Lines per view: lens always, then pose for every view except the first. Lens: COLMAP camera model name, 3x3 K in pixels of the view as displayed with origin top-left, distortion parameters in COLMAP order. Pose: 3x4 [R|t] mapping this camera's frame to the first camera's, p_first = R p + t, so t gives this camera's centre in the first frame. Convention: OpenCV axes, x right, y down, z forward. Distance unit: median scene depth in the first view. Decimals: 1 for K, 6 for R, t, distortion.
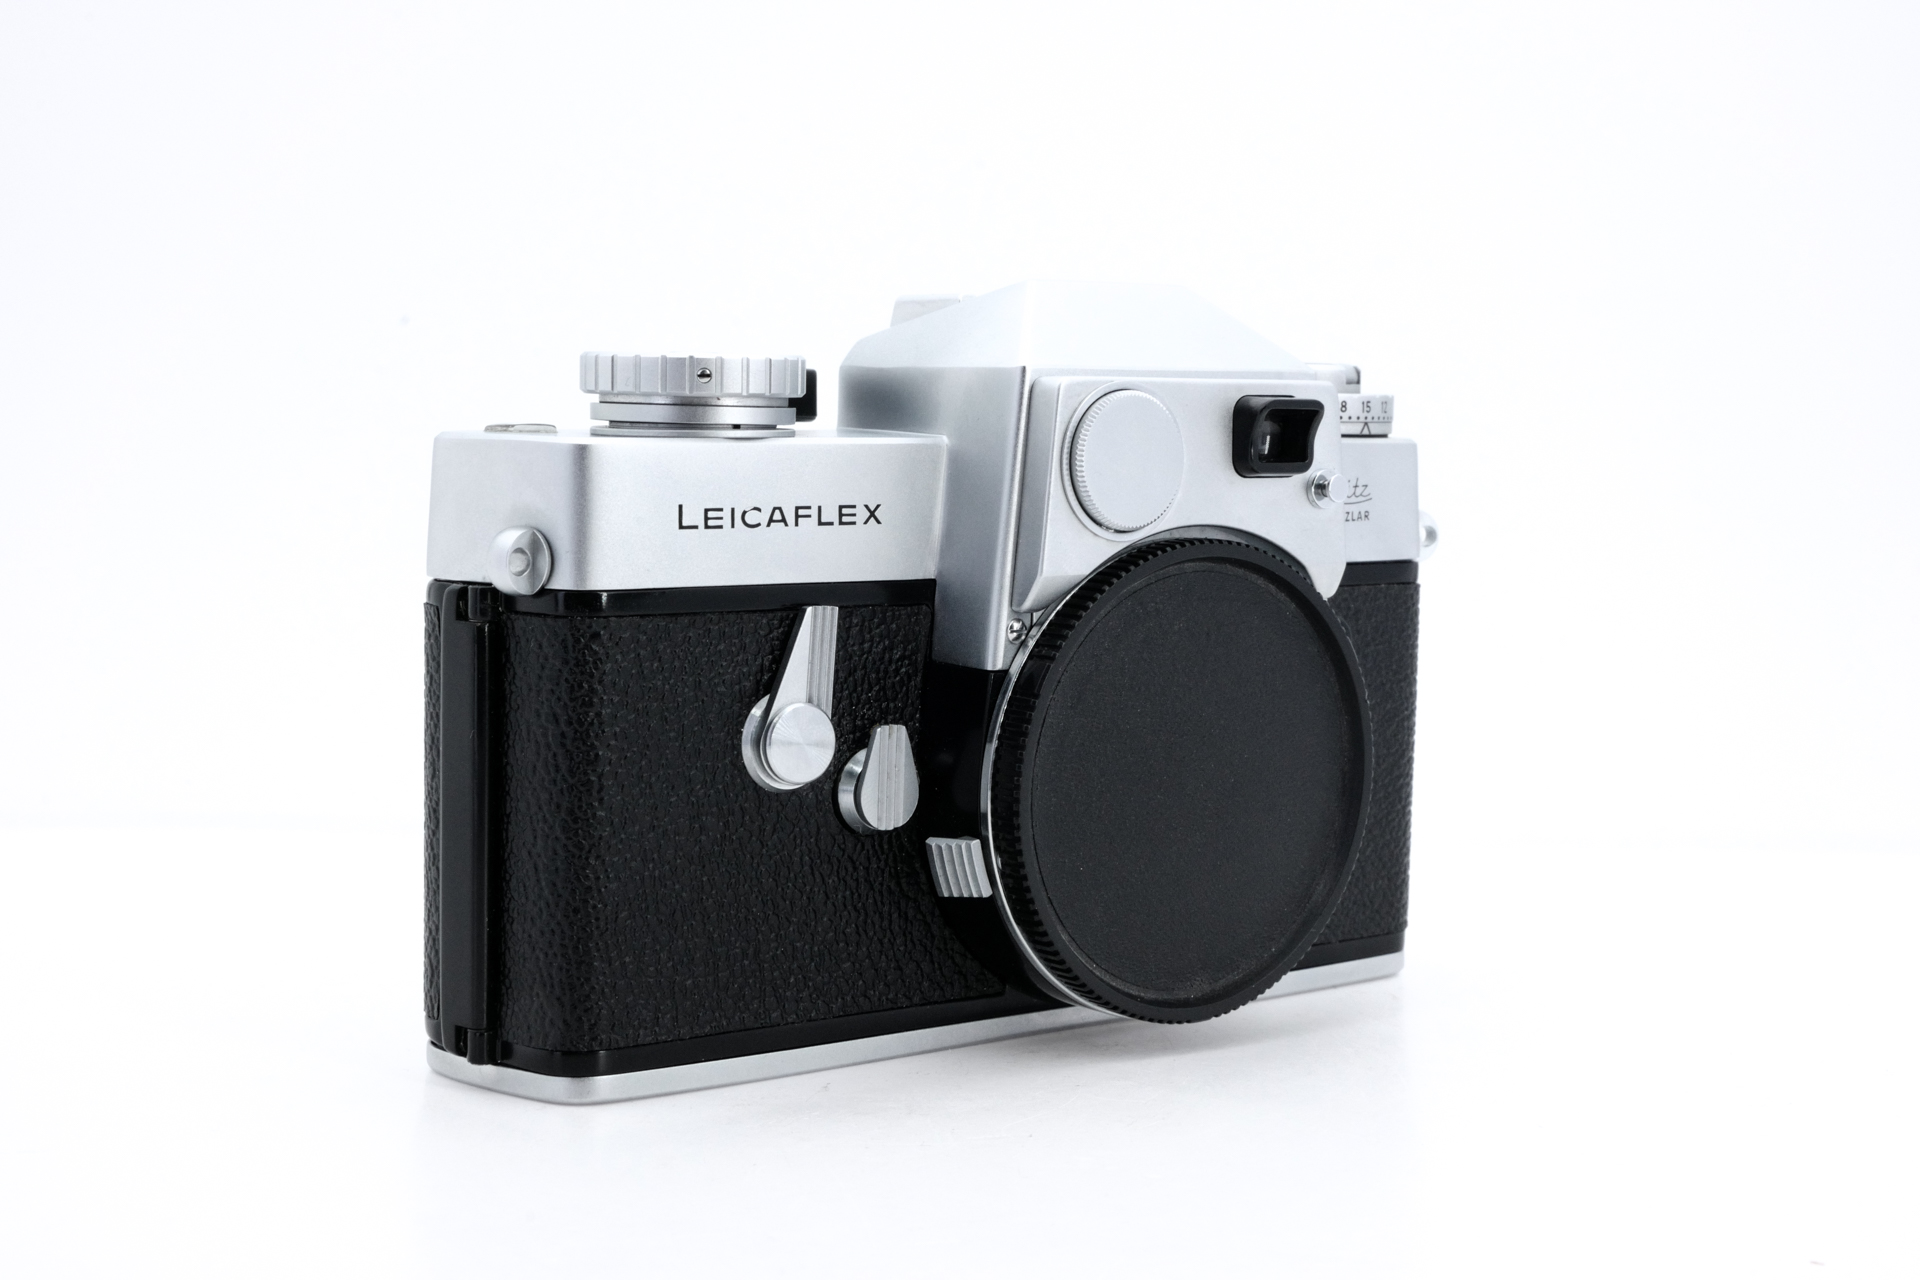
lens RADIAL K [[2932.6, 0, 960.0], [0, 2932.6, 640.0], [0, 0, 1]] dist [0.008769, 0.035003]
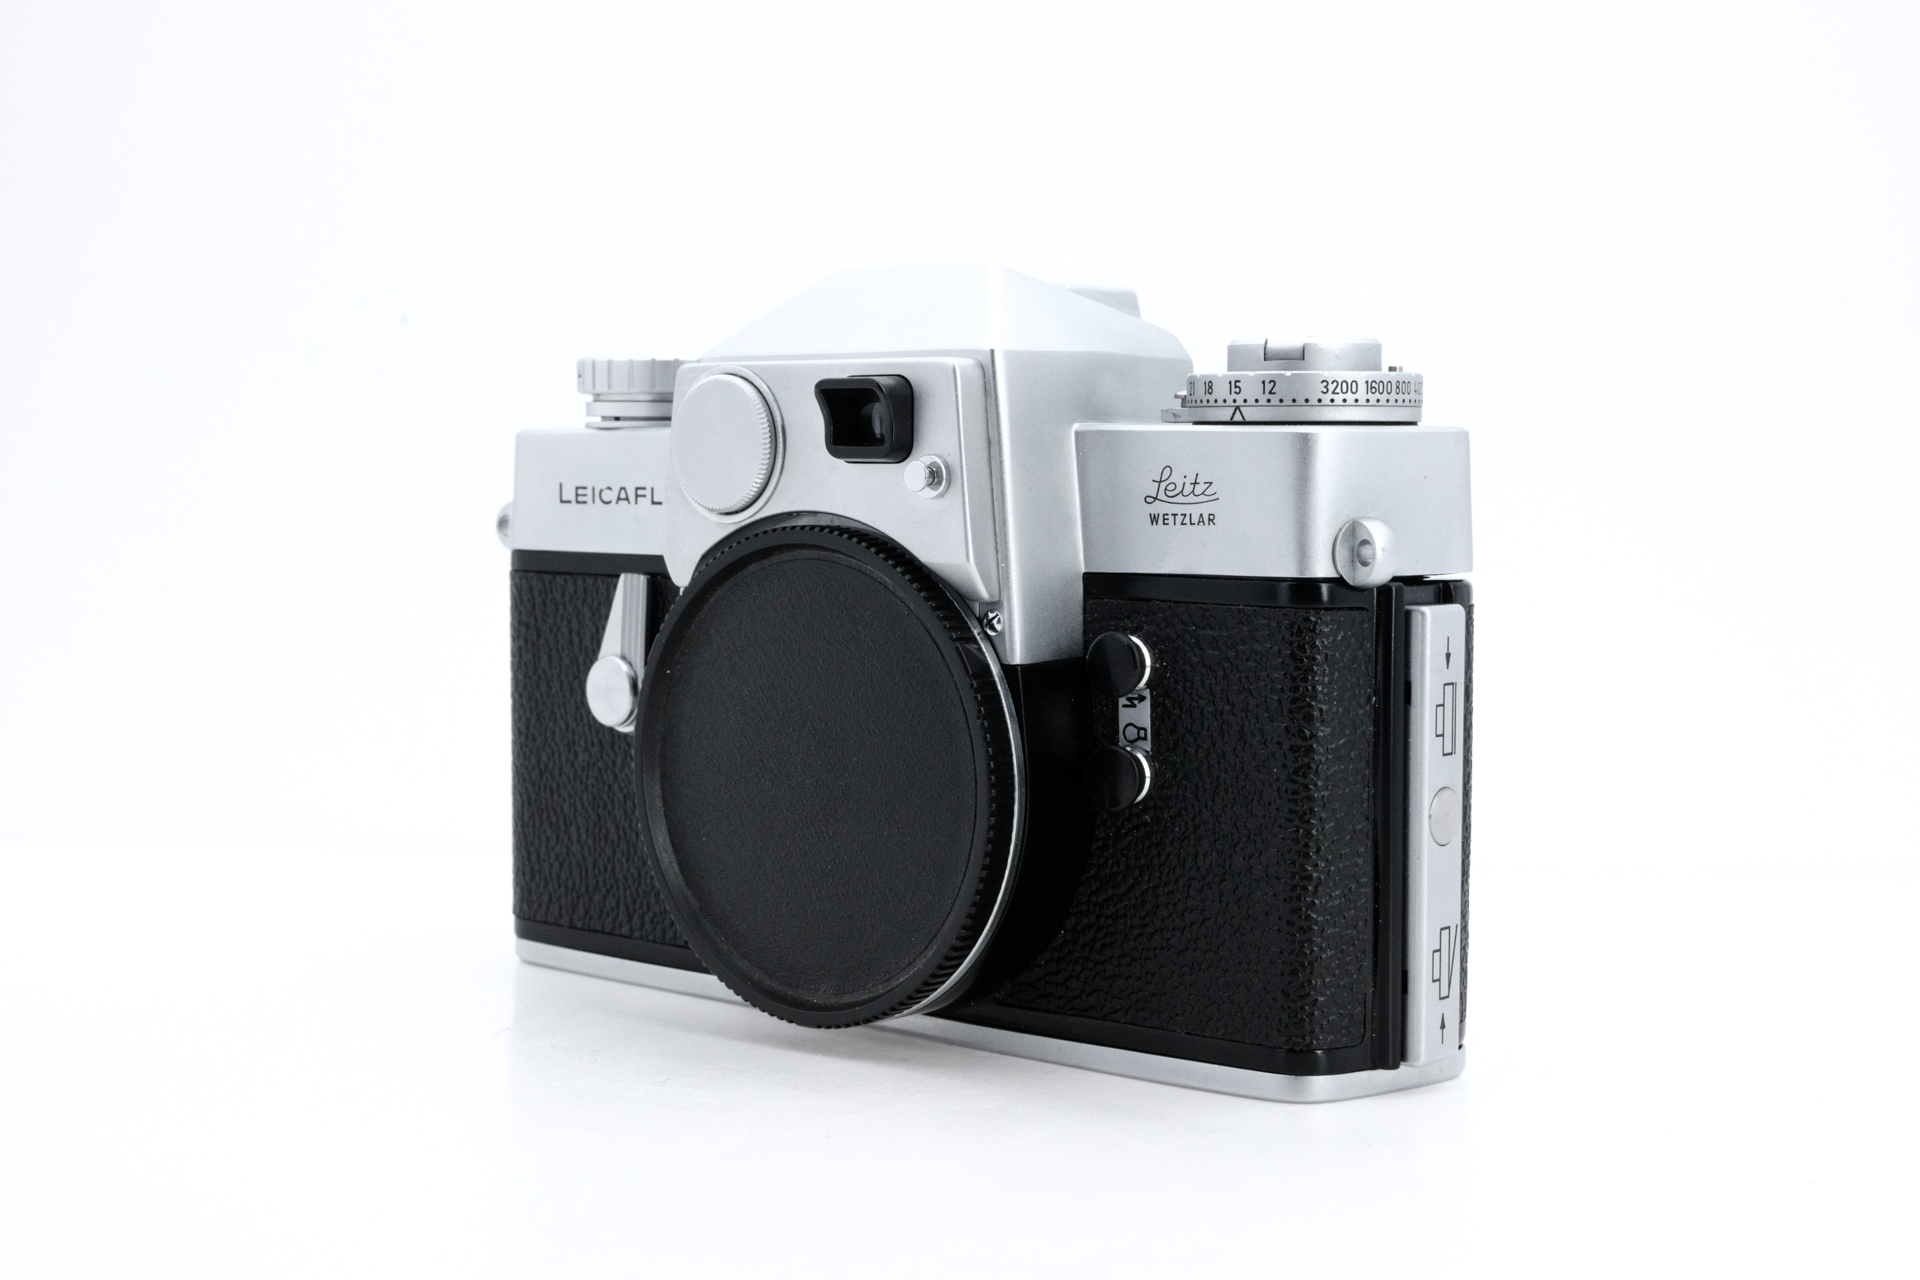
lens RADIAL K [[2932.6, 0, 960.0], [0, 2932.6, 640.0], [0, 0, 1]] dist [0.008769, 0.035003]
pose [[0.178666, 0.057777, -0.982212, 1.080833], [-0.077295, 0.996013, 0.044529, -0.046204], [0.980869, 0.067964, 0.182419, 0.906948]]
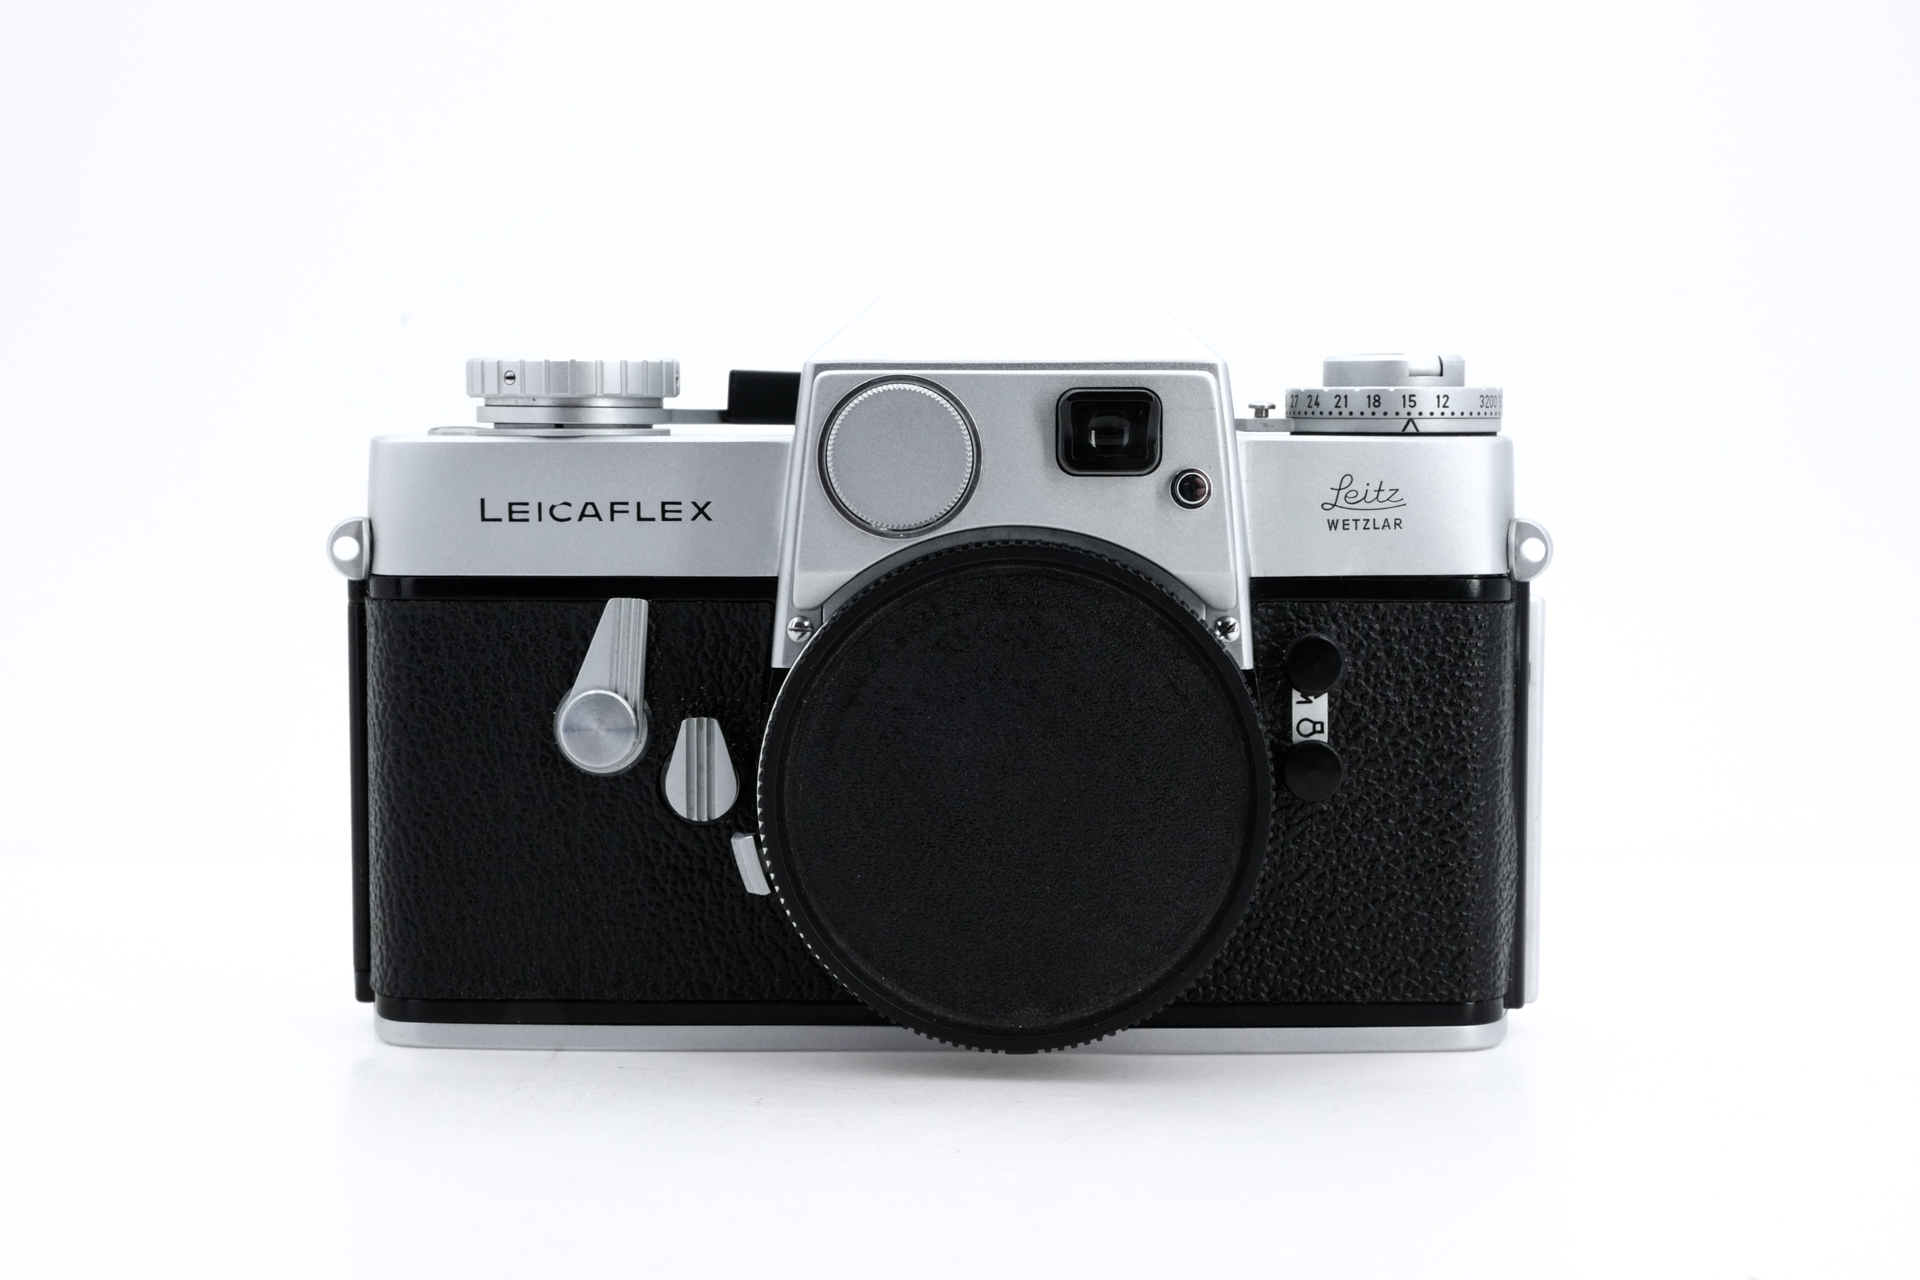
lens RADIAL K [[2932.6, 0, 960.0], [0, 2932.6, 640.0], [0, 0, 1]] dist [0.008769, 0.035003]
pose [[0.779508, 0.036024, -0.625356, 0.683622], [-0.042760, 0.999076, 0.004251, -0.006290], [0.624931, 0.023427, 0.780328, 0.263036]]
